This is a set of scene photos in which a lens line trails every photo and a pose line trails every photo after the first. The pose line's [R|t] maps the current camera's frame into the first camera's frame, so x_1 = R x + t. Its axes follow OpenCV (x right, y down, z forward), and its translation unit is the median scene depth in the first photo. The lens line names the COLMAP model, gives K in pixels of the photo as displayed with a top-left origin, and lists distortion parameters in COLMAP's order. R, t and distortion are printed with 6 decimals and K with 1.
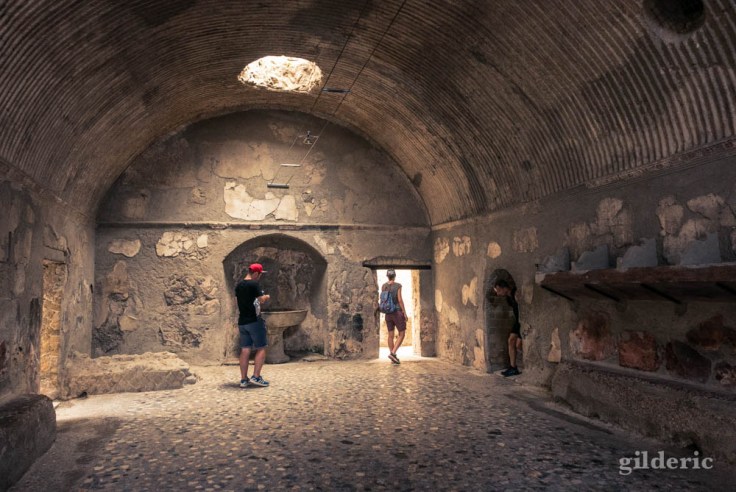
lens RADIAL K [[519.9, 0, 366.8], [0, 519.9, 248.5], [0, 0, 1]] dist [-0.011906, 0.001299]
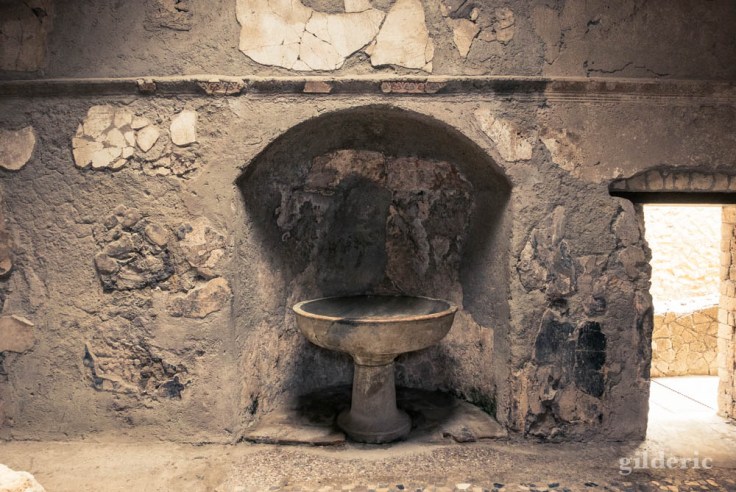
lens RADIAL K [[519.9, 0, 366.6], [0, 519.9, 248.0], [0, 0, 1]] dist [-0.011906, 0.001299]
pose [[0.964747, 0.020976, -0.262342, -0.078645], [0.007985, 0.994027, 0.108841, 0.031627], [0.263058, -0.107099, 0.958817, 0.621466]]
